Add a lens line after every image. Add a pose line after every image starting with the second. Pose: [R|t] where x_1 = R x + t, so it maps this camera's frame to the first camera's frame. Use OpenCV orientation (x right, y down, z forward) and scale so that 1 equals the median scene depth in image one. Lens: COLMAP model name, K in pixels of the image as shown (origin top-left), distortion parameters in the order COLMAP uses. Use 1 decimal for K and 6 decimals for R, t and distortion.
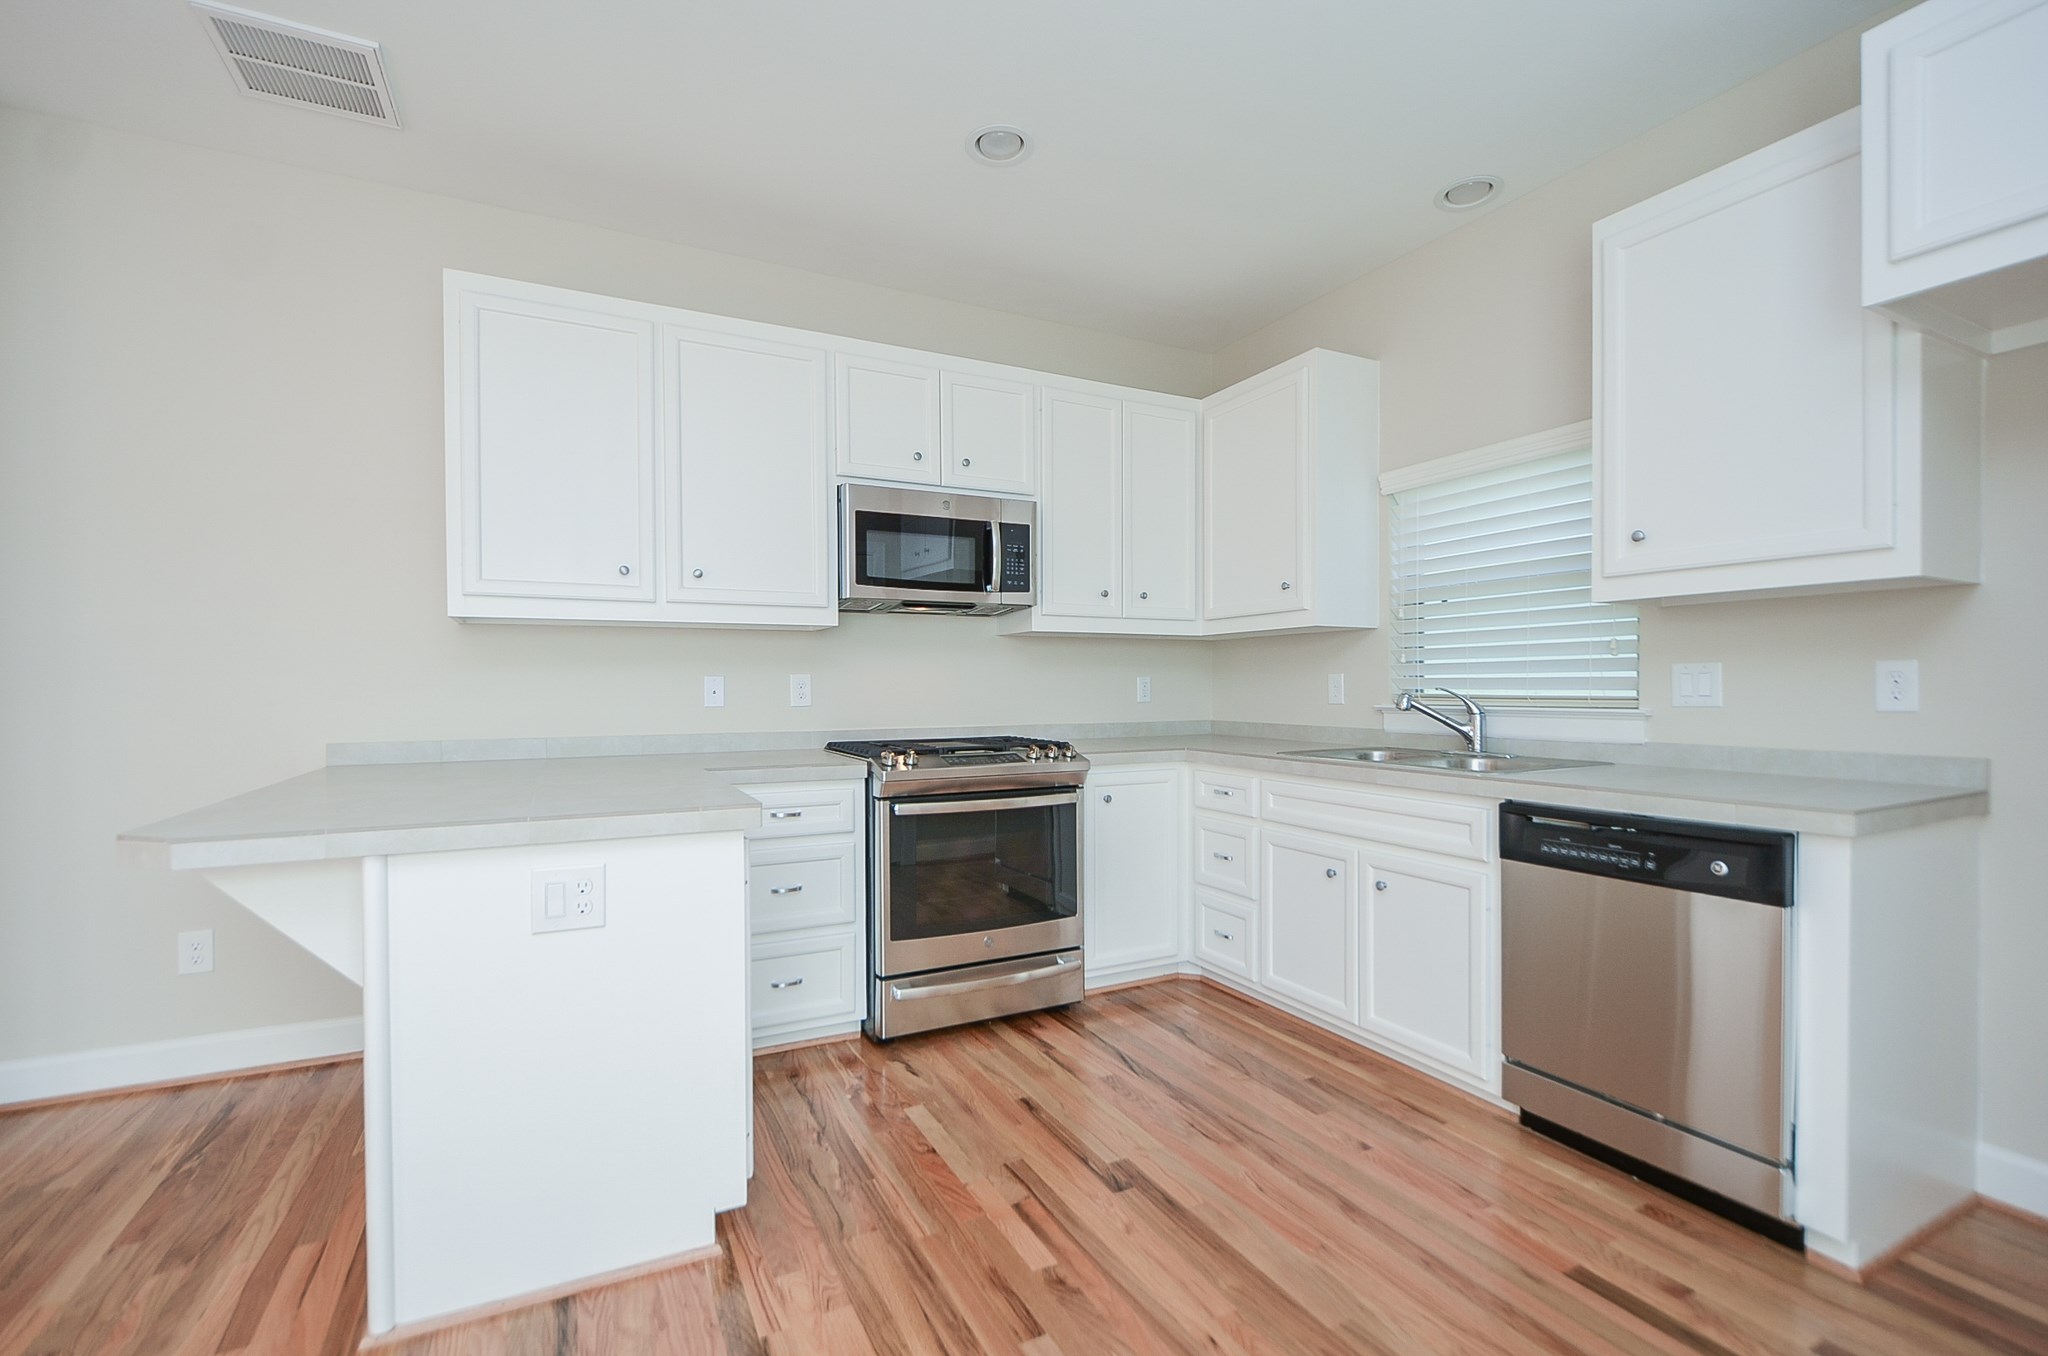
lens RADIAL K [[896.4, 0, 1015.0], [0, 896.4, 700.0], [0, 0, 1]] dist [0.011691, -0.009695]
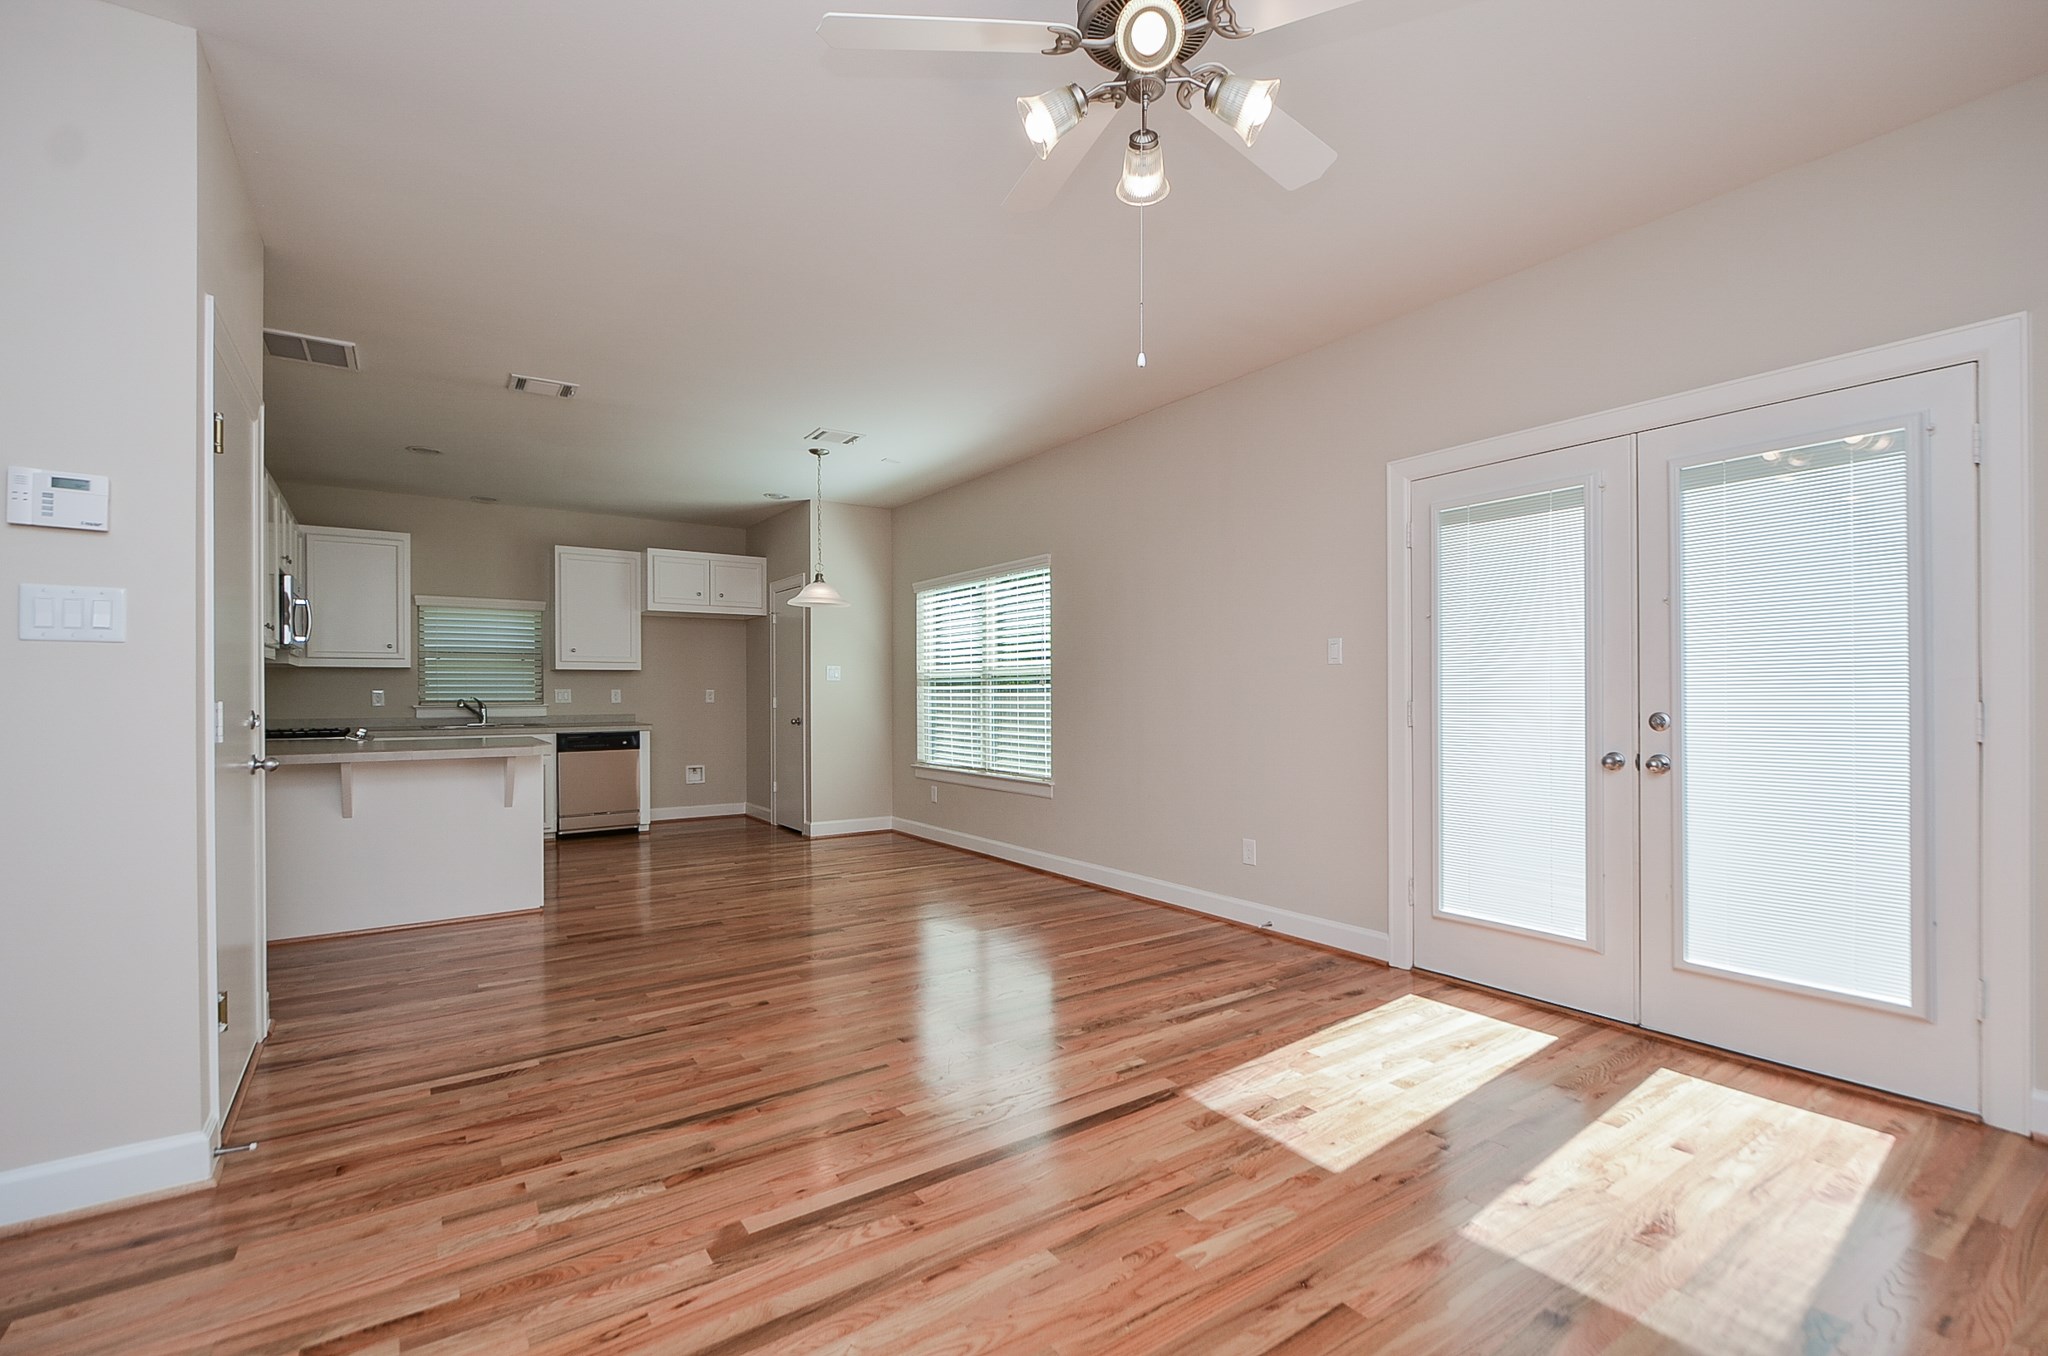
lens RADIAL K [[896.4, 0, 1015.0], [0, 896.4, 700.0], [0, 0, 1]] dist [0.011691, -0.009695]
pose [[-0.133991, -0.004374, 0.990973, -2.286874], [0.018158, 0.999812, 0.006868, 0.003824], [-0.990816, 0.018914, -0.133886, -0.119969]]
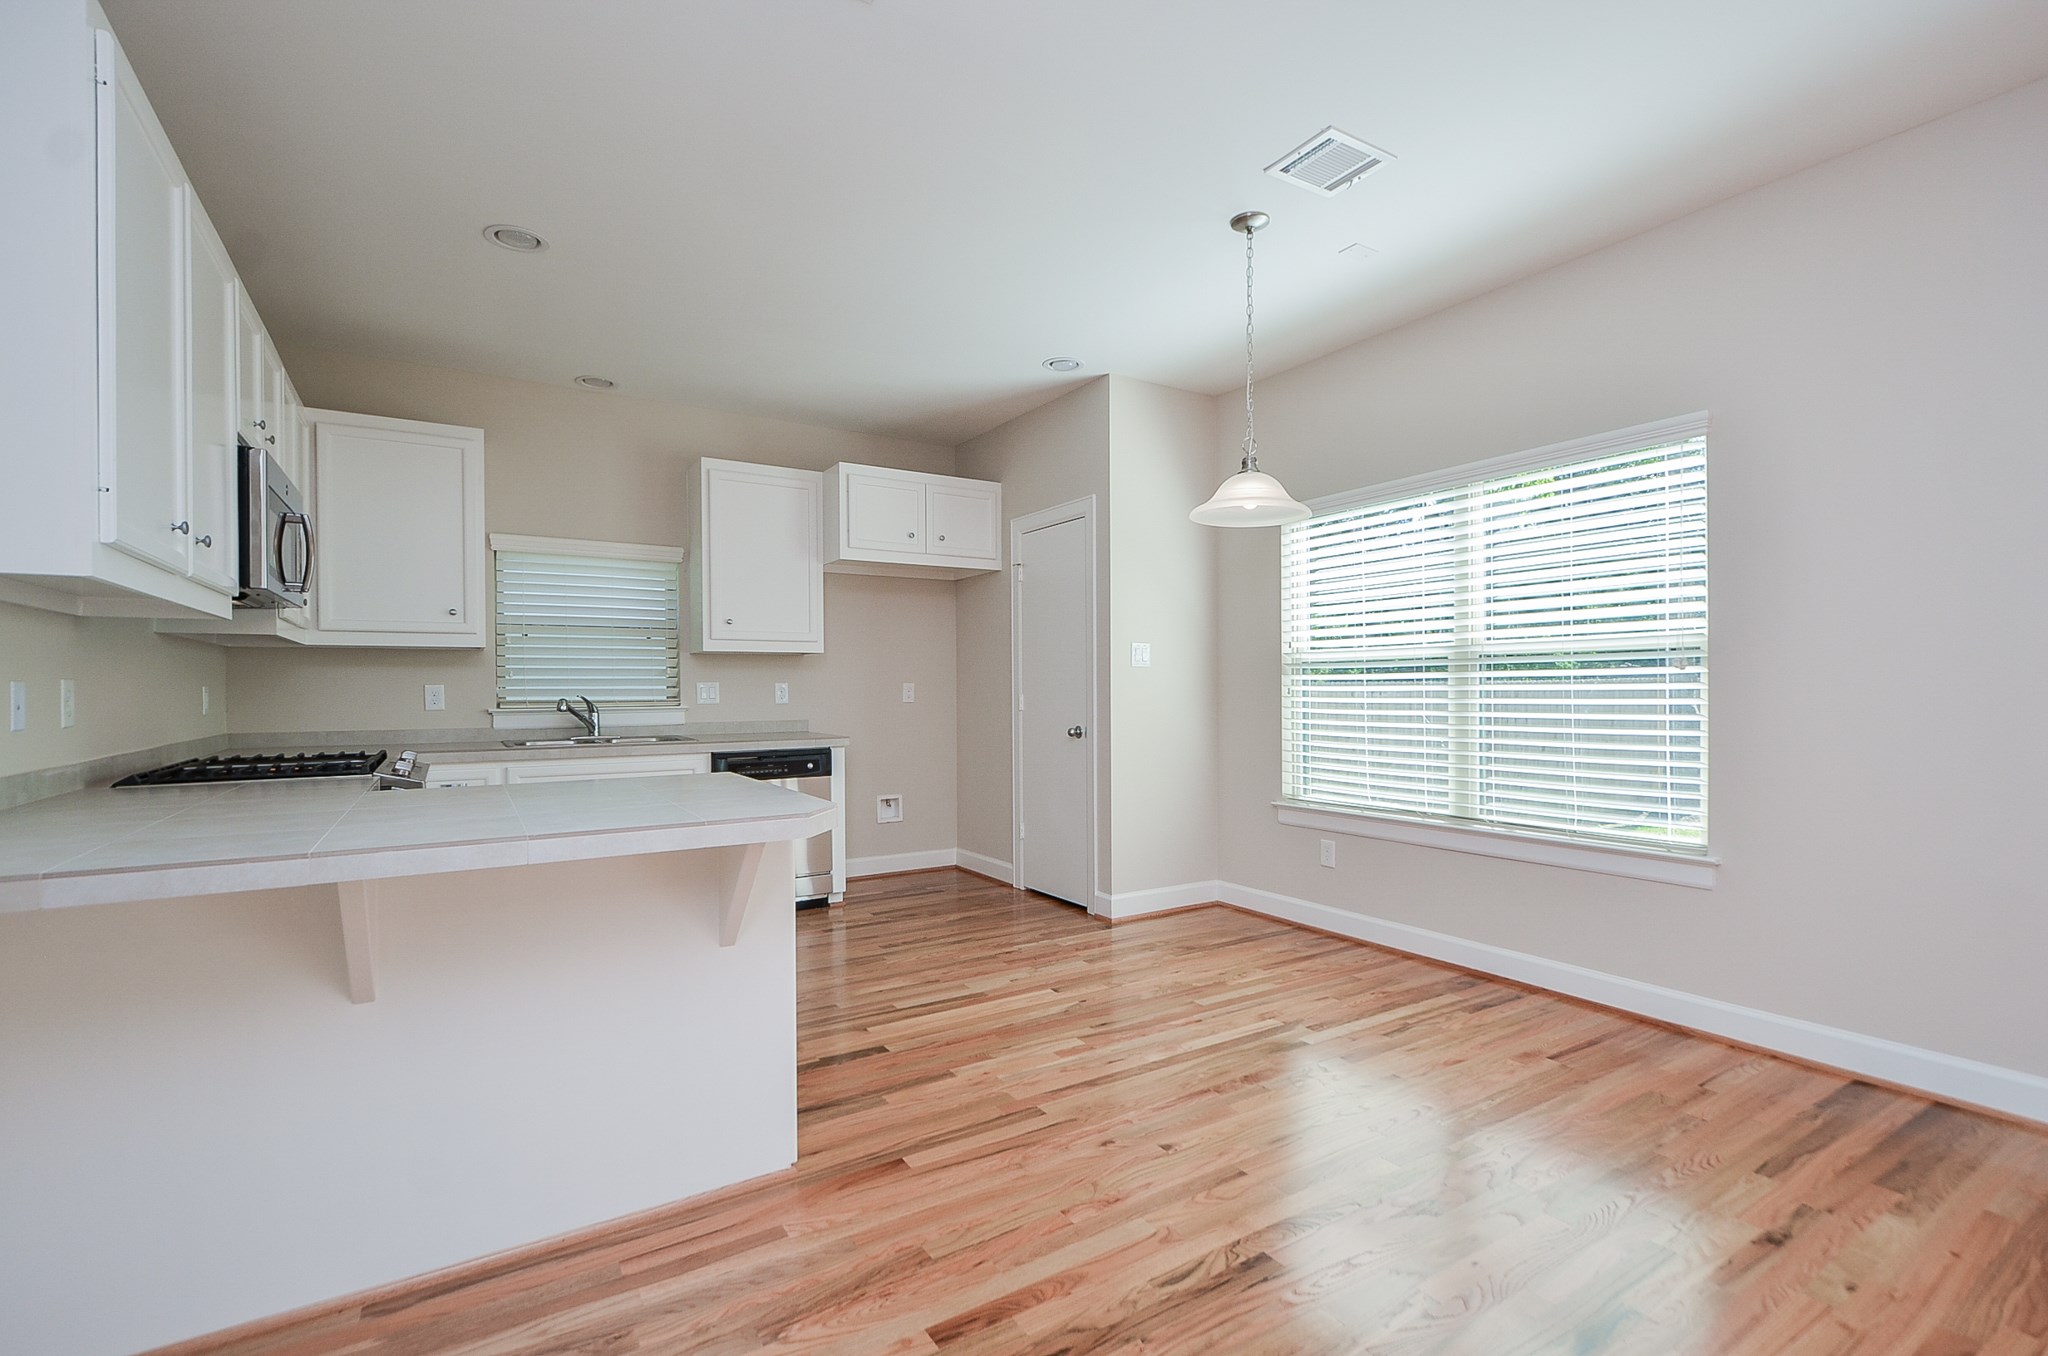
lens RADIAL K [[906.3, 0, 1022.2], [0, 906.3, 697.1], [0, 0, 1]] dist [-0.003198, -0.000132]
pose [[-0.093926, -0.005134, 0.995566, -1.216725], [0.021836, 0.999736, 0.007216, -0.005943], [-0.995340, 0.022417, -0.093789, 0.438806]]
